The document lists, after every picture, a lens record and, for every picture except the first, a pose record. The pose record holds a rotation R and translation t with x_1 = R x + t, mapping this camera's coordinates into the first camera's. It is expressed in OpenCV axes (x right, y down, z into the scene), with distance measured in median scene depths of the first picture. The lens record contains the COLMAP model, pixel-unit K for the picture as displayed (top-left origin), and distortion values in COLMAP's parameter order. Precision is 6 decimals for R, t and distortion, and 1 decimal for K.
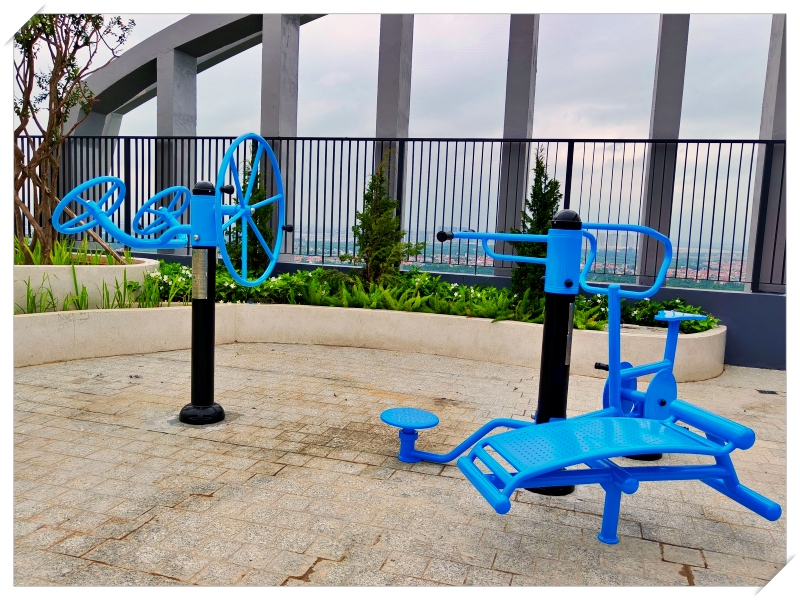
lens RADIAL K [[642.2, 0, 400.0], [0, 642.2, 300.0], [0, 0, 1]] dist [0.005691, -0.005471]
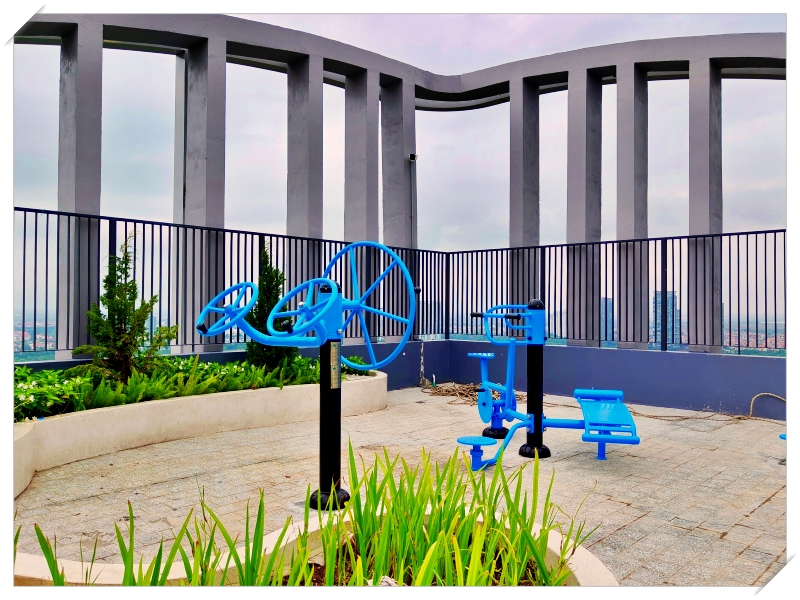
lens RADIAL K [[642.2, 0, 400.0], [0, 642.2, 300.0], [0, 0, 1]] dist [0.005691, -0.005471]
pose [[0.453264, -0.033003, 0.890765, -0.776015], [0.123030, 0.992066, -0.025847, -0.068081], [-0.882845, 0.121307, 0.453728, 0.262534]]
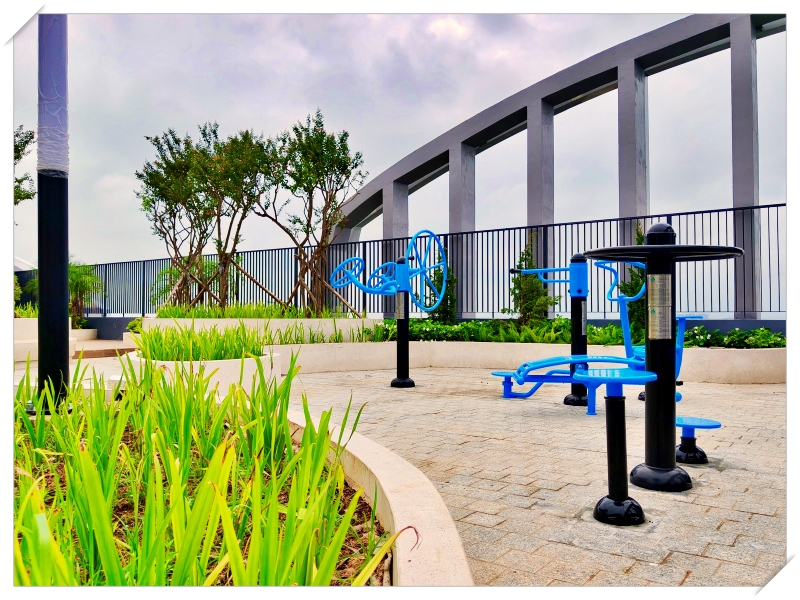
lens RADIAL K [[643.1, 0, 397.6], [0, 643.1, 296.6], [0, 0, 1]] dist [0.002790, -0.001092]
pose [[0.940133, -0.055928, -0.336187, 0.199037], [0.004278, 0.988302, -0.152450, 0.139523], [0.340780, 0.141885, 0.929375, -0.476478]]
